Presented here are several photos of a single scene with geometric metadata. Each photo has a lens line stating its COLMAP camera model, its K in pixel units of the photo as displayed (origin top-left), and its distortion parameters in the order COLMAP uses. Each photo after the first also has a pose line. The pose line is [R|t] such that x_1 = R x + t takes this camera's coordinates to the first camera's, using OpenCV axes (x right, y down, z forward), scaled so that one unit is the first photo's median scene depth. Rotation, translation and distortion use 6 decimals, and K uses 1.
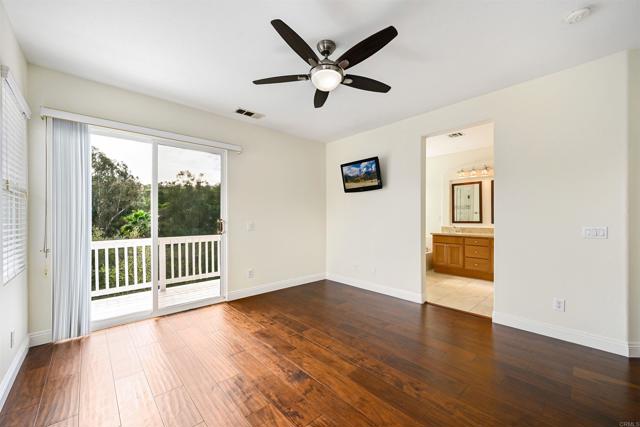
lens RADIAL K [[252.5, 0, 316.1], [0, 252.5, 213.8], [0, 0, 1]] dist [0.000031, 0.000788]
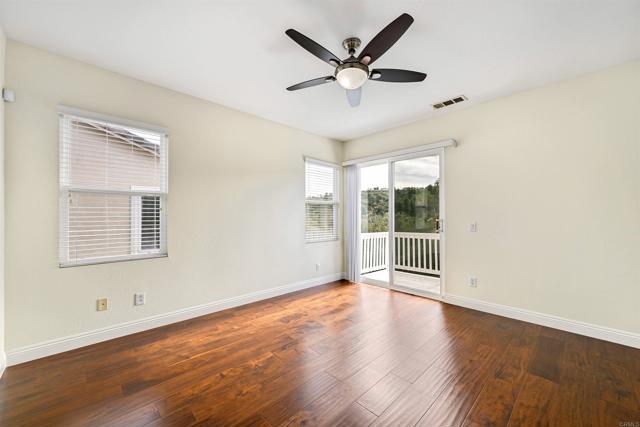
lens RADIAL K [[253.0, 0, 324.1], [0, 253.0, 216.7], [0, 0, 1]] dist [0.000433, 0.000058]
pose [[0.032626, 0.004638, -0.999457, 0.633933], [0.013635, 0.999894, 0.005086, 0.002670], [0.999375, -0.013793, 0.032559, 0.521502]]
